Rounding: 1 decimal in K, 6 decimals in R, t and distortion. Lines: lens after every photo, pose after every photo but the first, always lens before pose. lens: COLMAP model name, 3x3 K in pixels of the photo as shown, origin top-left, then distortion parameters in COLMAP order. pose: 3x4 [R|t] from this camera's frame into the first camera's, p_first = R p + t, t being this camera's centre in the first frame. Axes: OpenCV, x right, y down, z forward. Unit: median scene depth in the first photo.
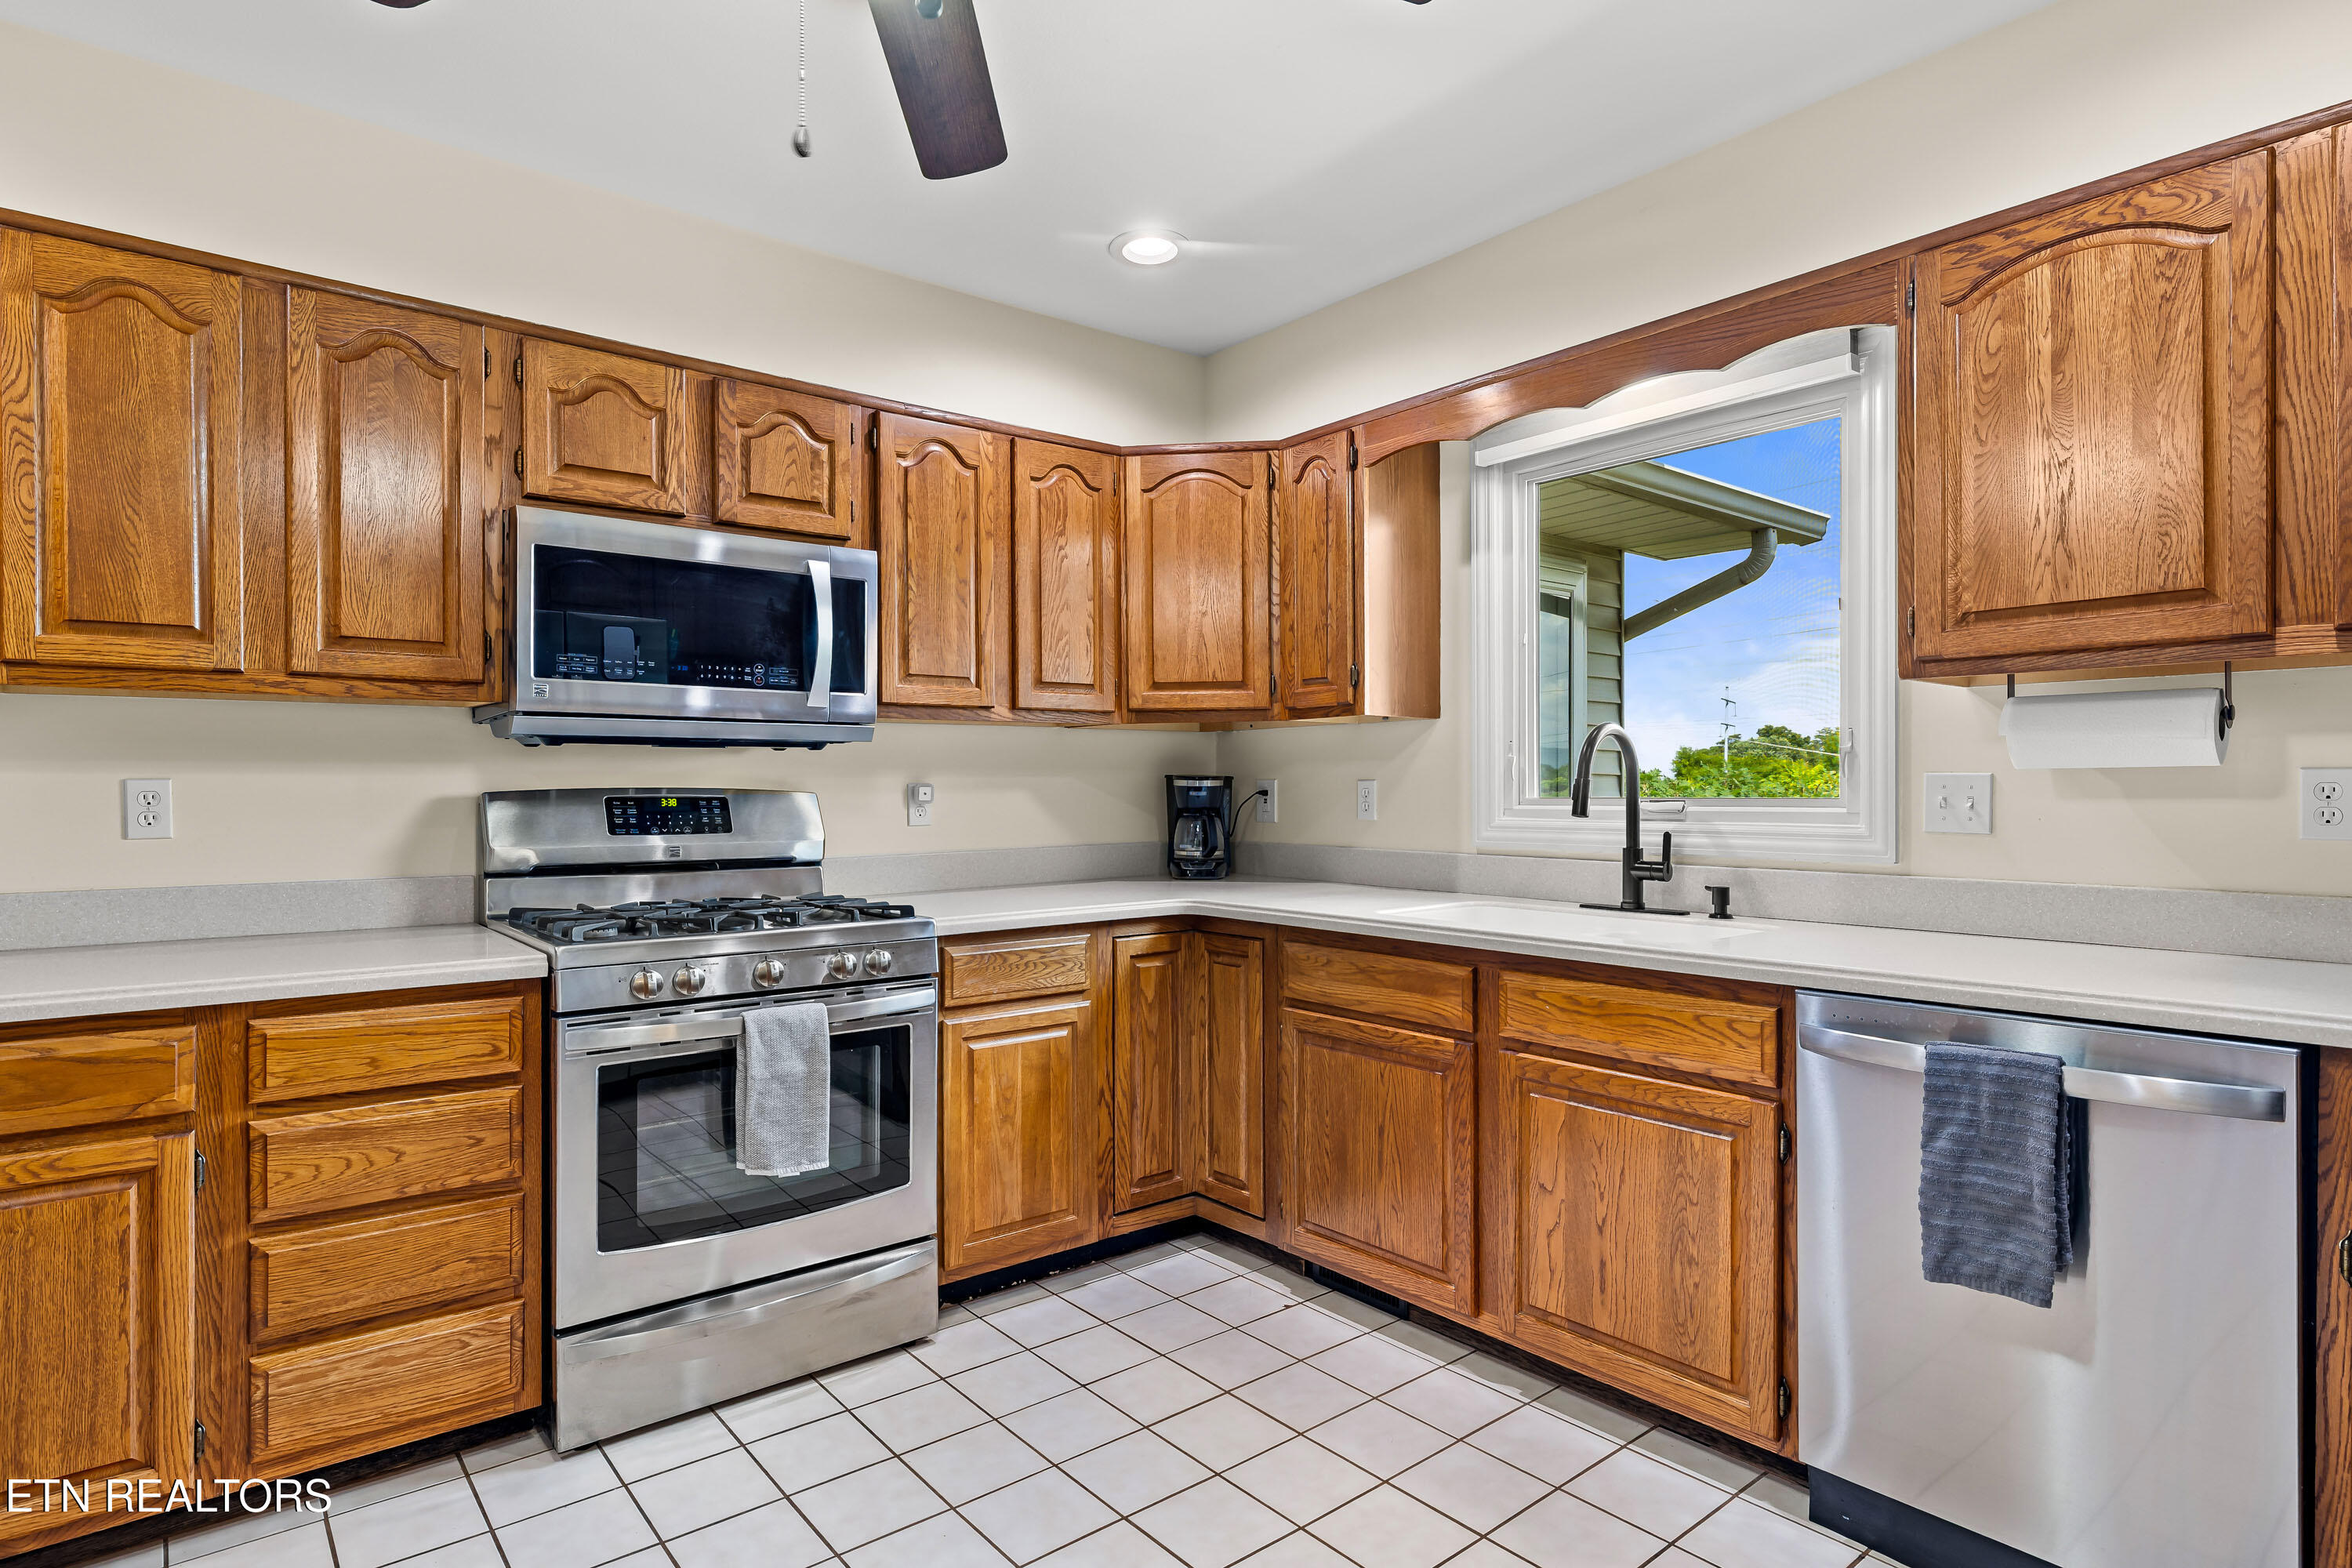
lens RADIAL K [[1258.9, 0, 1176.9], [0, 1258.9, 788.6], [0, 0, 1]] dist [-0.005097, 0.002207]
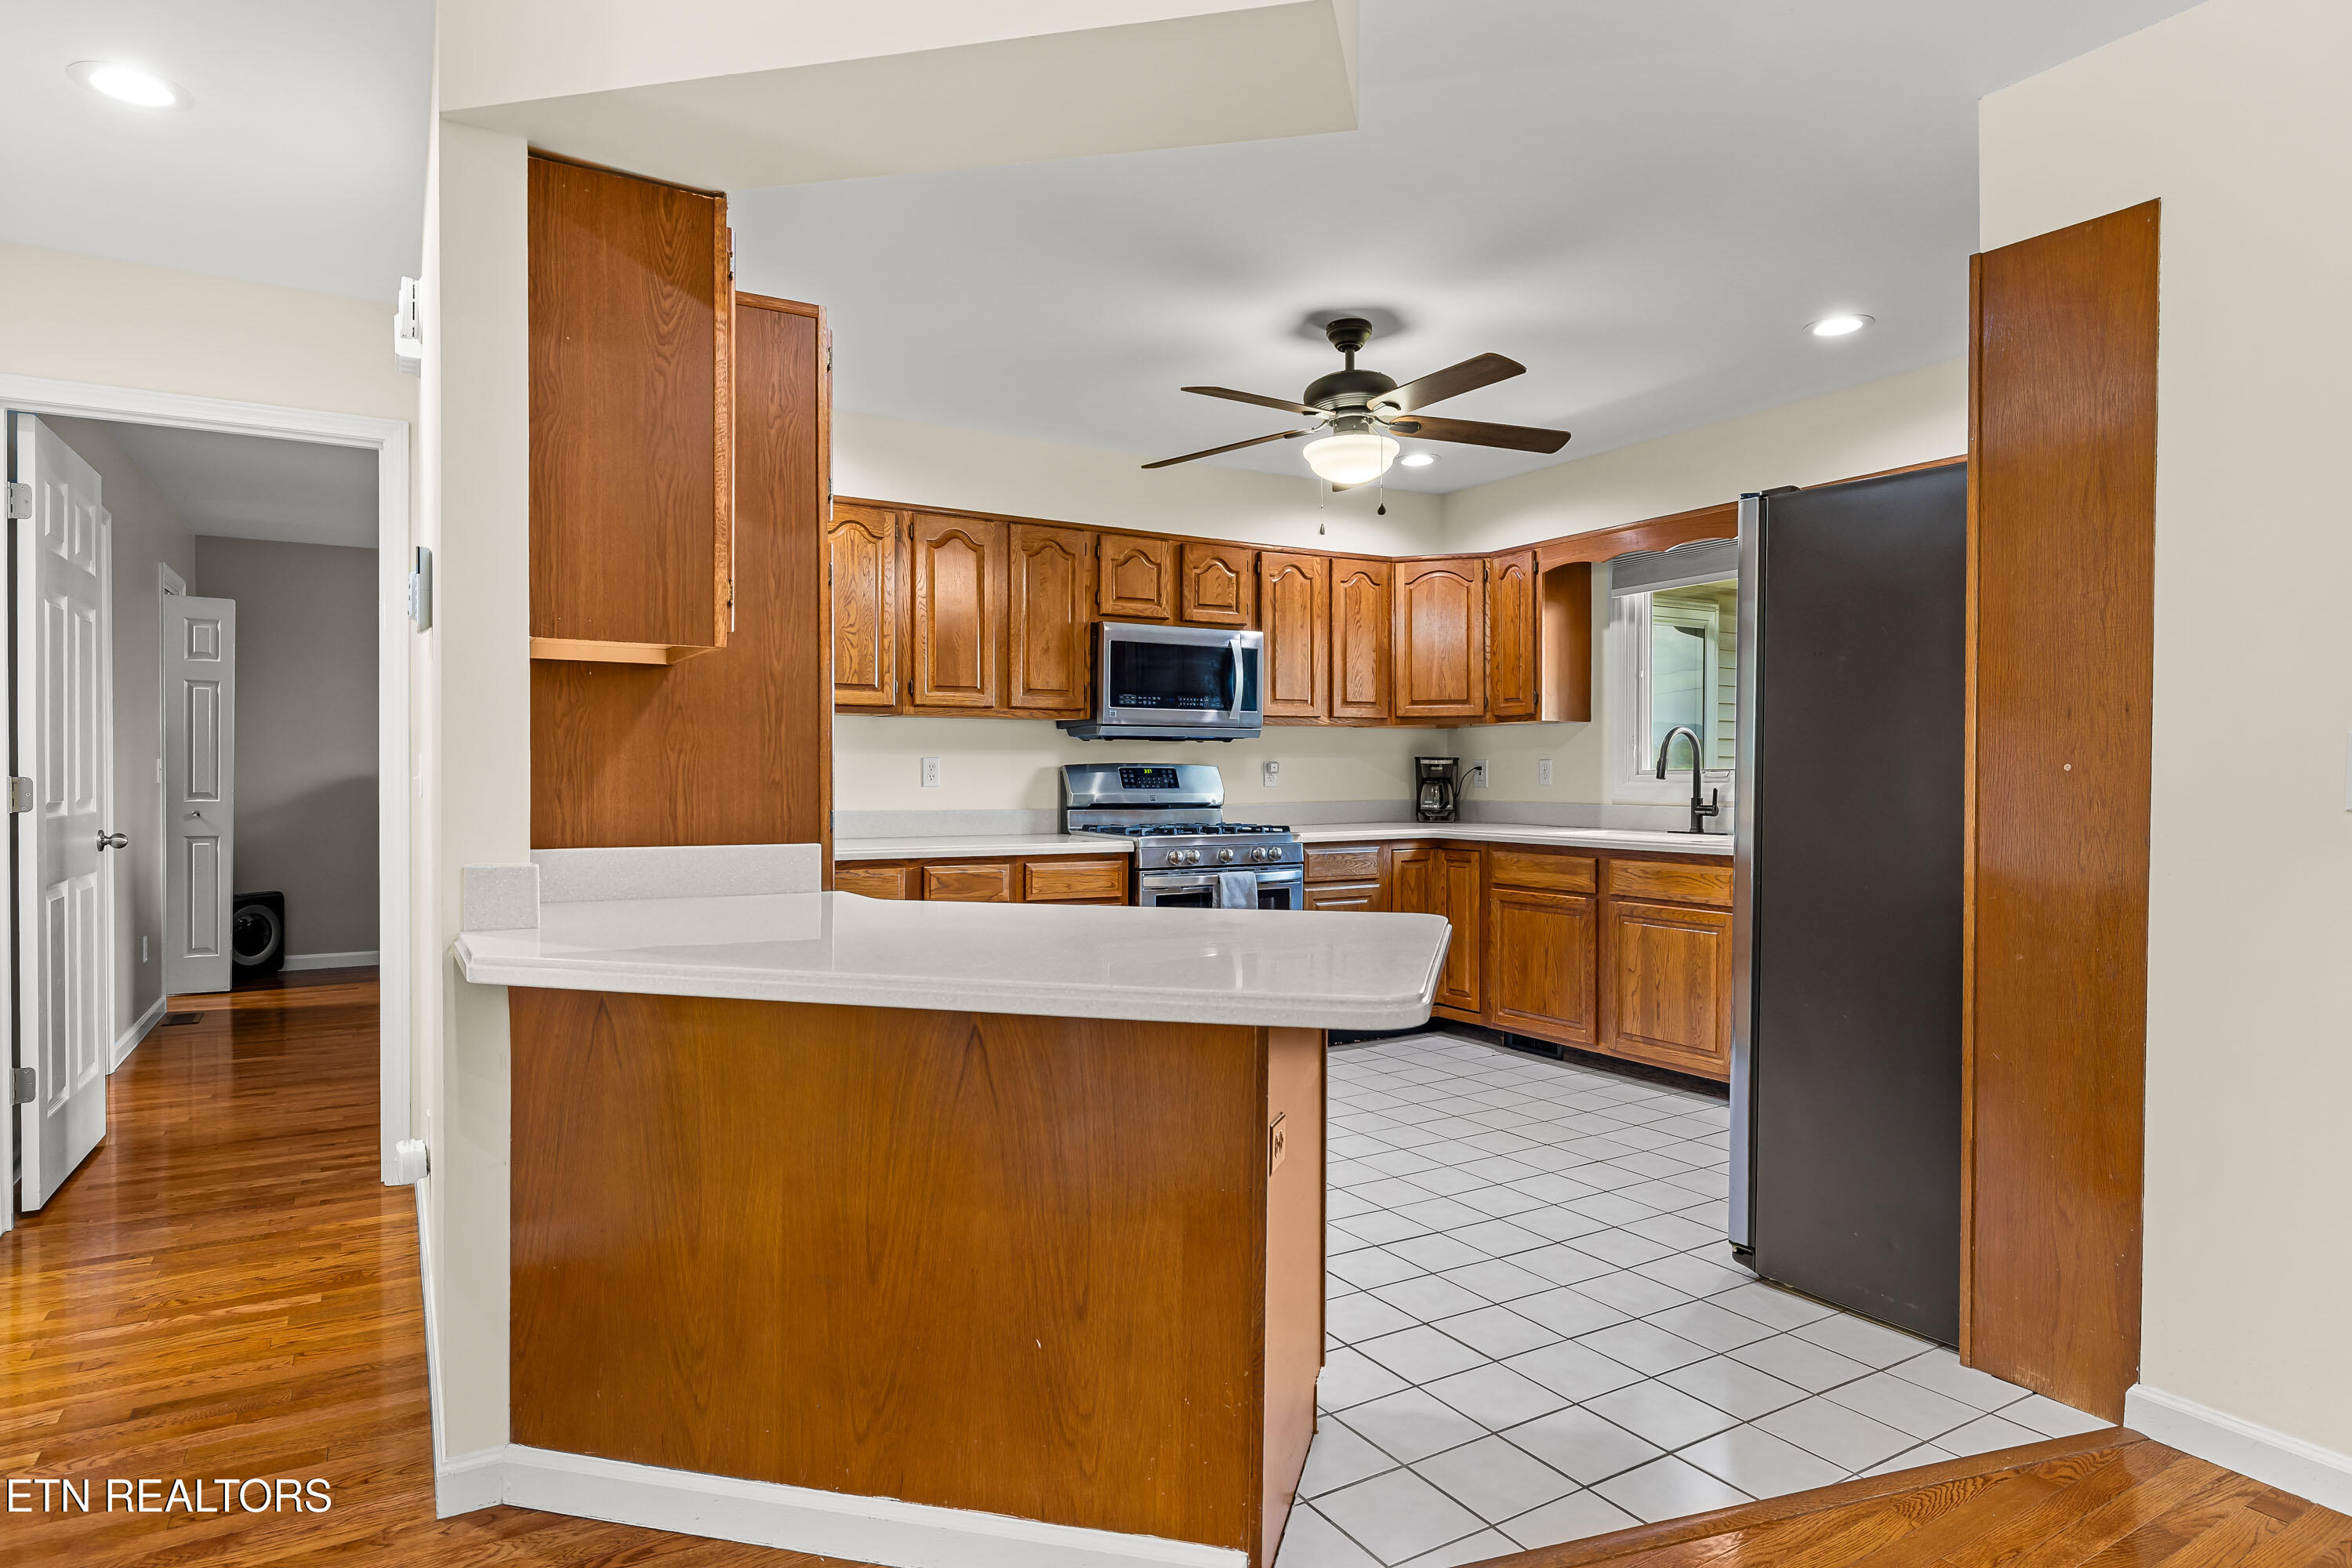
lens RADIAL K [[1367.1, 0, 1183.6], [0, 1367.1, 782.3], [0, 0, 1]] dist [0.008934, 0.000179]
pose [[0.990644, 0.002435, -0.136451, -0.098606], [-0.001728, 0.999984, 0.005298, 0.019839], [0.136462, -0.005013, 0.990633, -1.148477]]
